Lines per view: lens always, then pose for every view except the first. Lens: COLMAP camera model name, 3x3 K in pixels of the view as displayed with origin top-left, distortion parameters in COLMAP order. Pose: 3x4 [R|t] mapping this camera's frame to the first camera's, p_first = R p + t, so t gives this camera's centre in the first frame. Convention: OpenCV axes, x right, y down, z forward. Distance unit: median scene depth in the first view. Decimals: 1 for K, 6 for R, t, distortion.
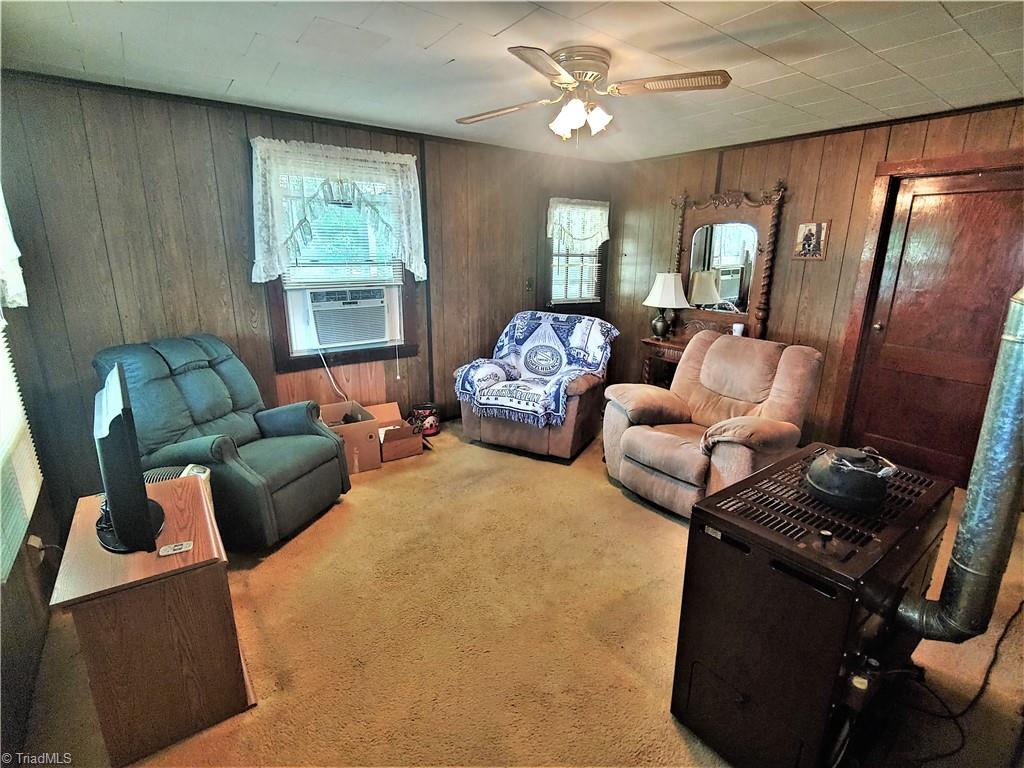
lens RADIAL K [[497.5, 0, 515.8], [0, 497.5, 382.1], [0, 0, 1]] dist [-0.010675, 0.001012]
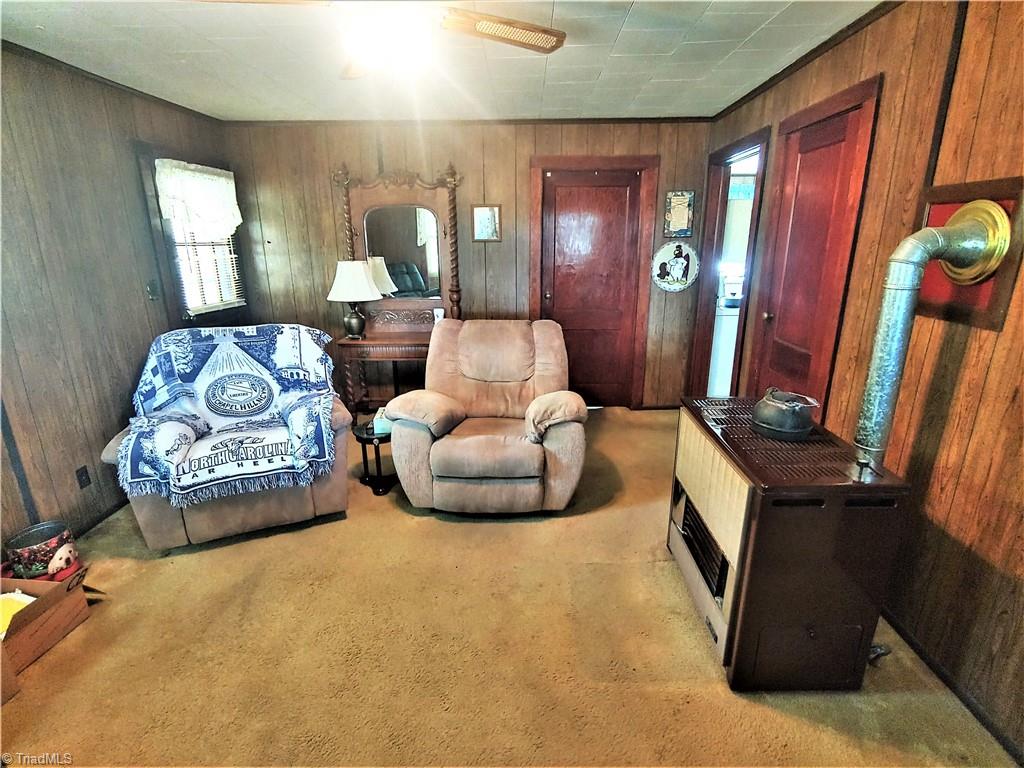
lens RADIAL K [[497.5, 0, 512.5], [0, 497.5, 381.6], [0, 0, 1]] dist [-0.010675, 0.001012]
pose [[0.611612, -0.232785, 0.756136, -0.249649], [0.215150, 0.968653, 0.124183, -0.071292], [-0.761342, 0.086731, 0.642524, 0.278512]]
